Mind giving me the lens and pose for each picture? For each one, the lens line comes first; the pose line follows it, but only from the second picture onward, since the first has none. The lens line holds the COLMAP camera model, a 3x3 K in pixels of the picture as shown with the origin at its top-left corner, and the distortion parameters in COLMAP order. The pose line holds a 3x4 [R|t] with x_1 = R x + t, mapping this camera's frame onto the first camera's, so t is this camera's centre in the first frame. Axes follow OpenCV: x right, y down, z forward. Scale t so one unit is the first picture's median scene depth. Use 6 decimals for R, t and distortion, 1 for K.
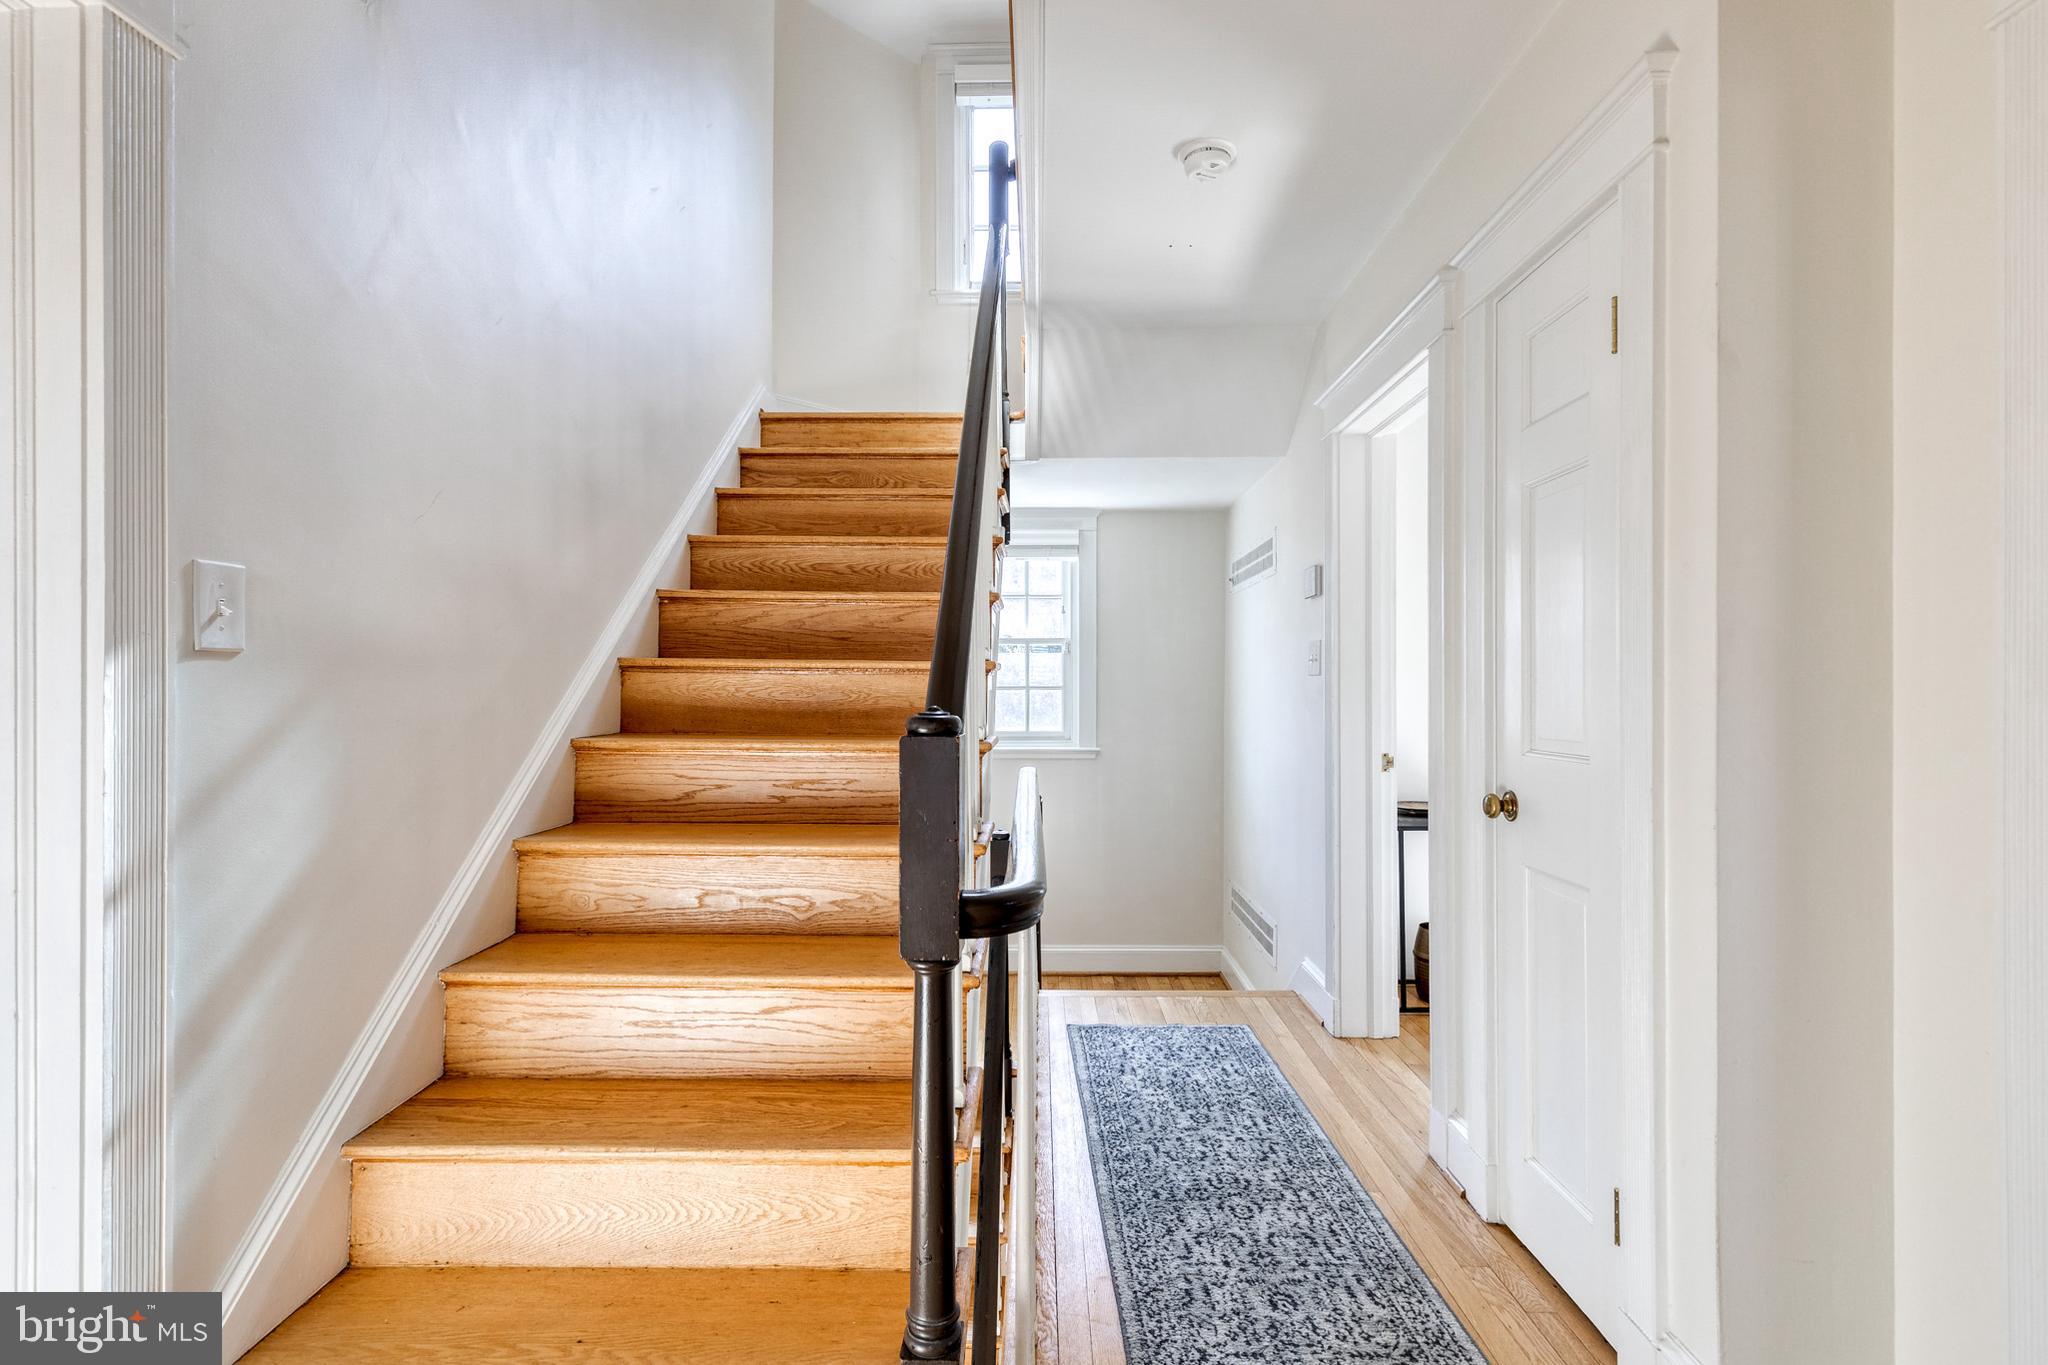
lens RADIAL K [[937.8, 0, 1023.9], [0, 937.8, 671.2], [0, 0, 1]] dist [0.010996, -0.000650]
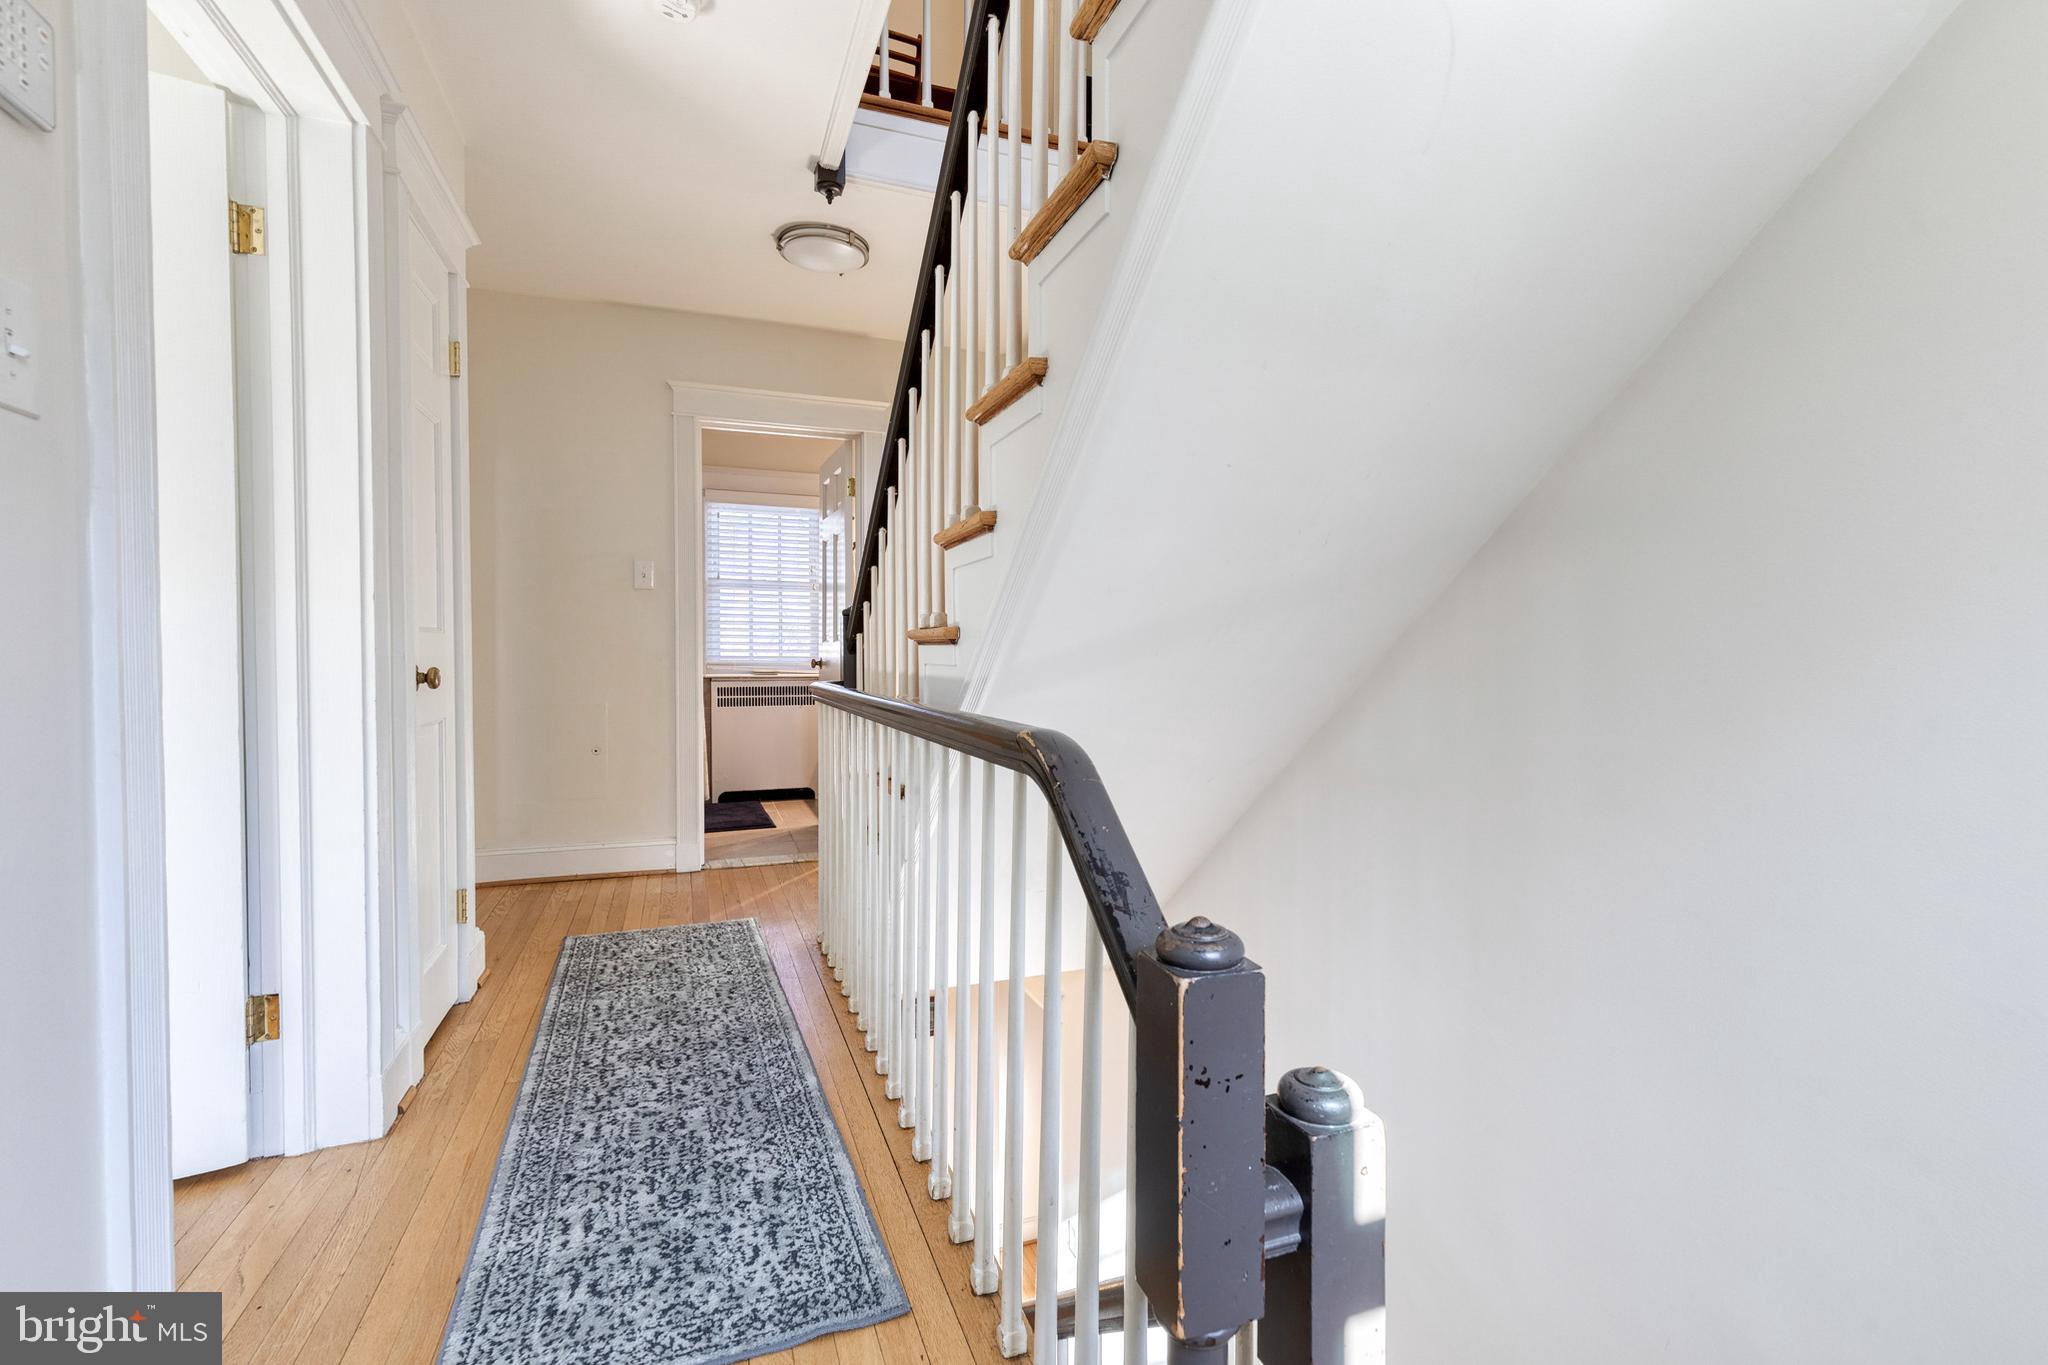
lens RADIAL K [[937.8, 0, 1023.9], [0, 937.8, 671.2], [0, 0, 1]] dist [0.010996, -0.000650]
pose [[-0.935307, 0.009001, -0.353722, 0.195322], [0.005353, 0.999922, 0.011291, 0.106201], [0.353796, 0.008667, -0.935282, 1.887222]]
